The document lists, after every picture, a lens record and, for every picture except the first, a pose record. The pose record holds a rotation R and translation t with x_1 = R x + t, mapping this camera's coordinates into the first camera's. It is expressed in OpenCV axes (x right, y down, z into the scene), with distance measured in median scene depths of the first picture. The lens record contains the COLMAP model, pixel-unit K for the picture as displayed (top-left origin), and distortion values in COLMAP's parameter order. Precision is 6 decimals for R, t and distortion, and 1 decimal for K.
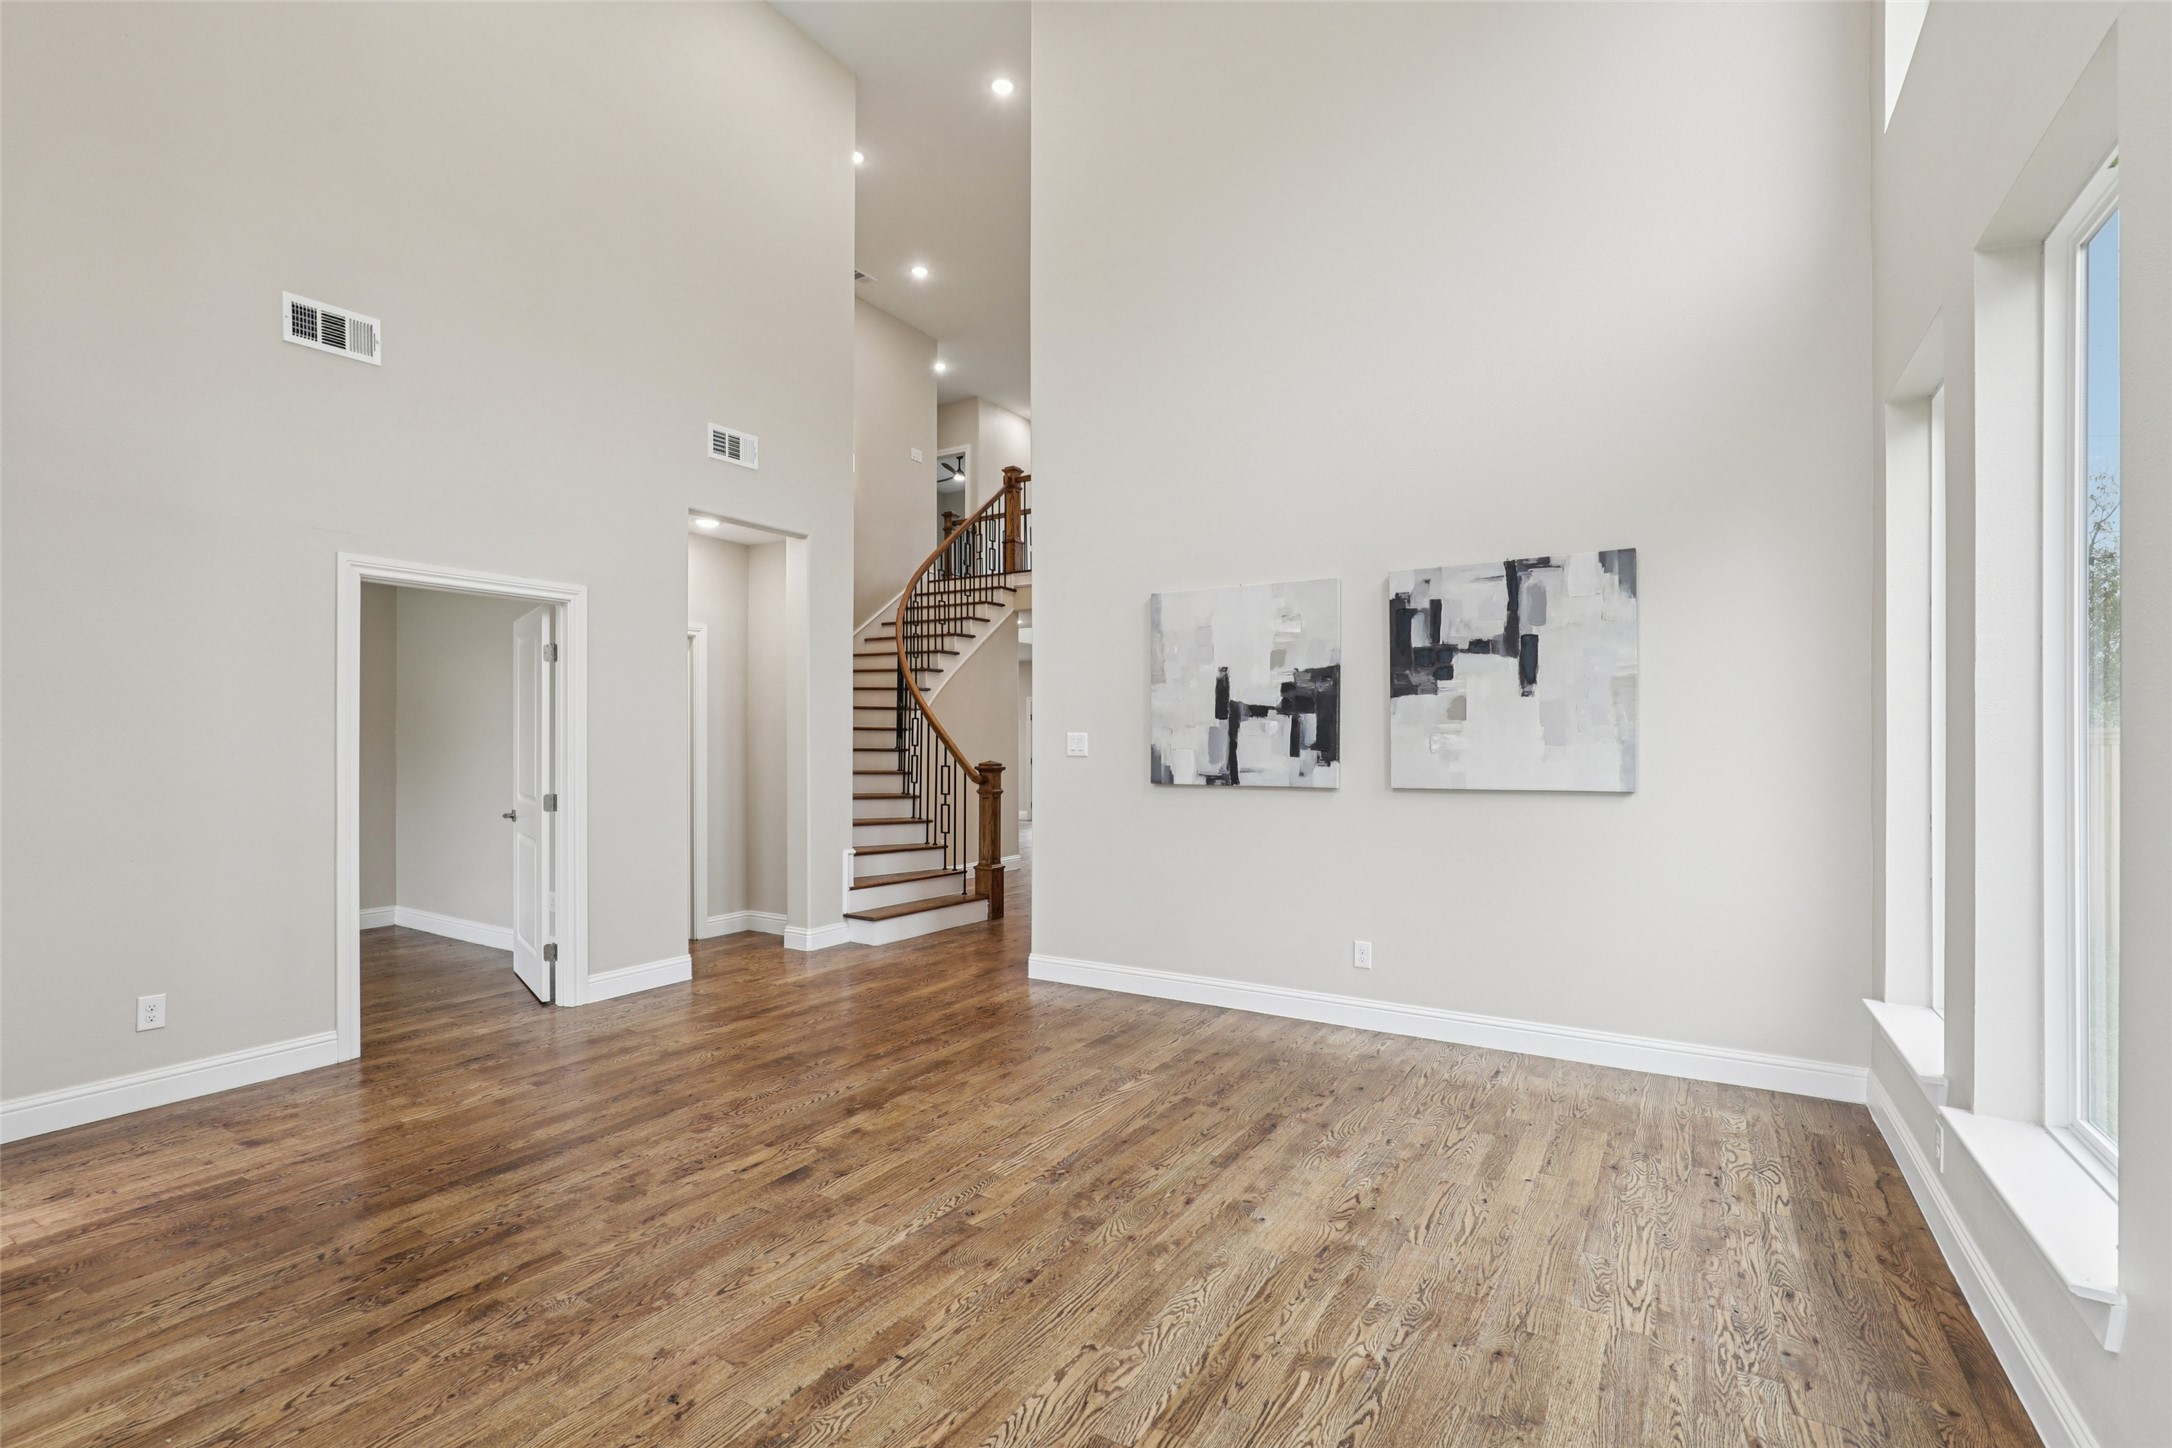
lens RADIAL K [[987.9, 0, 1085.7], [0, 987.9, 735.2], [0, 0, 1]] dist [-0.018564, 0.005006]
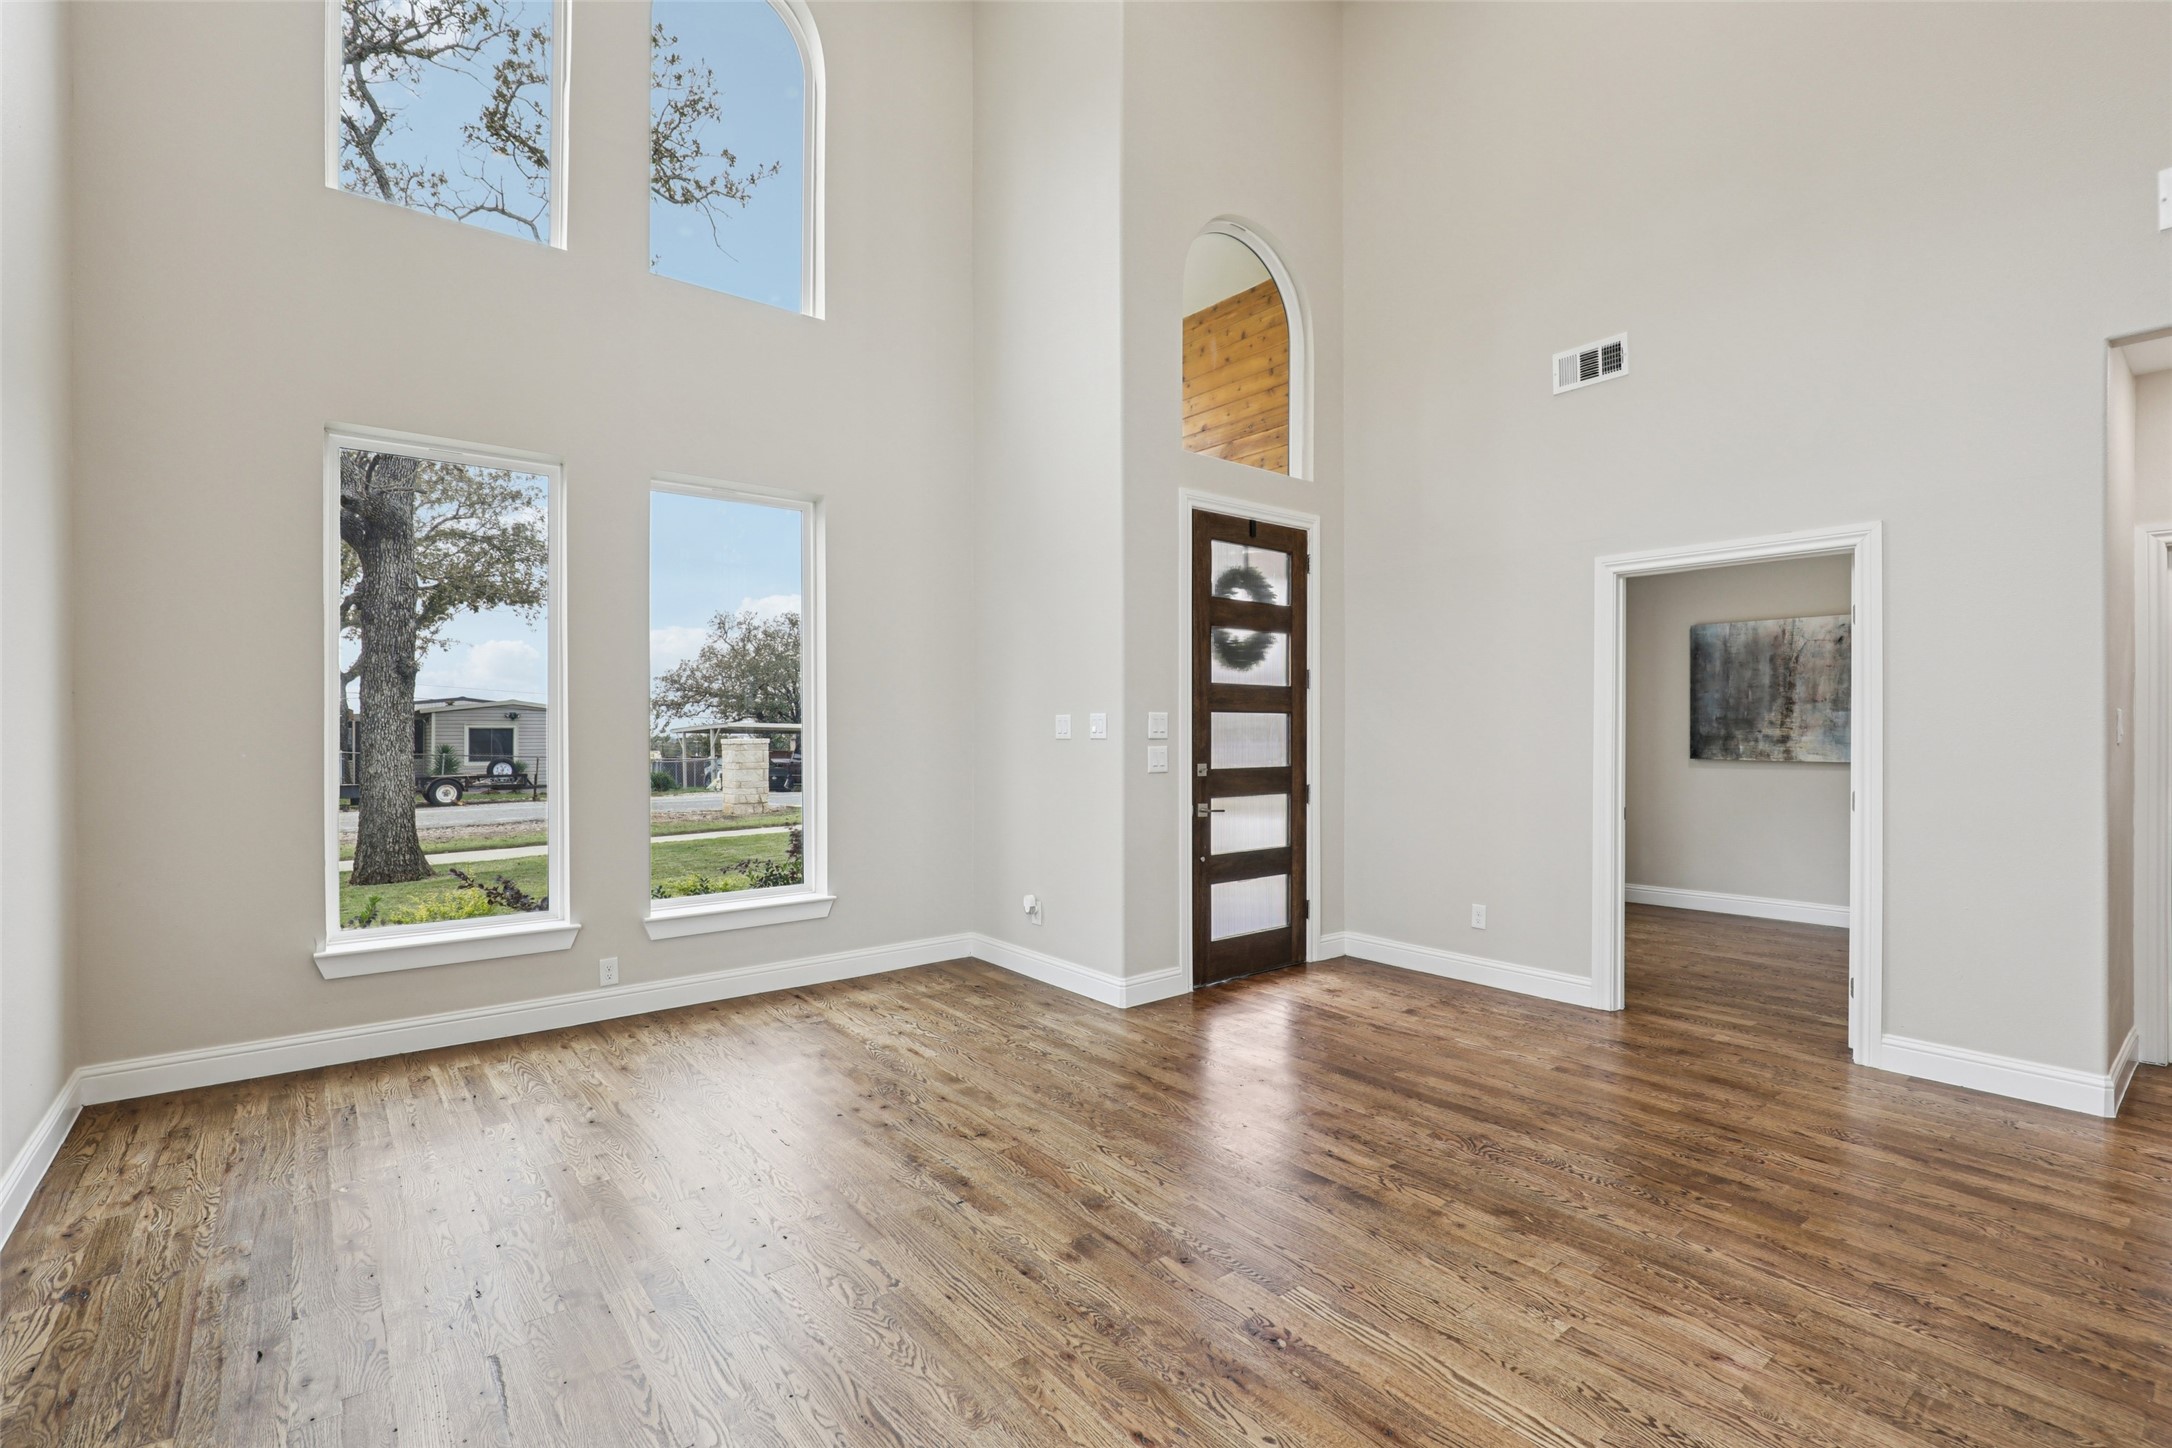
lens RADIAL K [[987.9, 0, 1087.8], [0, 987.9, 720.6], [0, 0, 1]] dist [-0.018564, 0.005006]
pose [[-0.335495, -0.005003, -0.942029, 0.580140], [0.005543, 0.999958, -0.007284, 0.007942], [0.942026, -0.007665, -0.335454, 0.953056]]
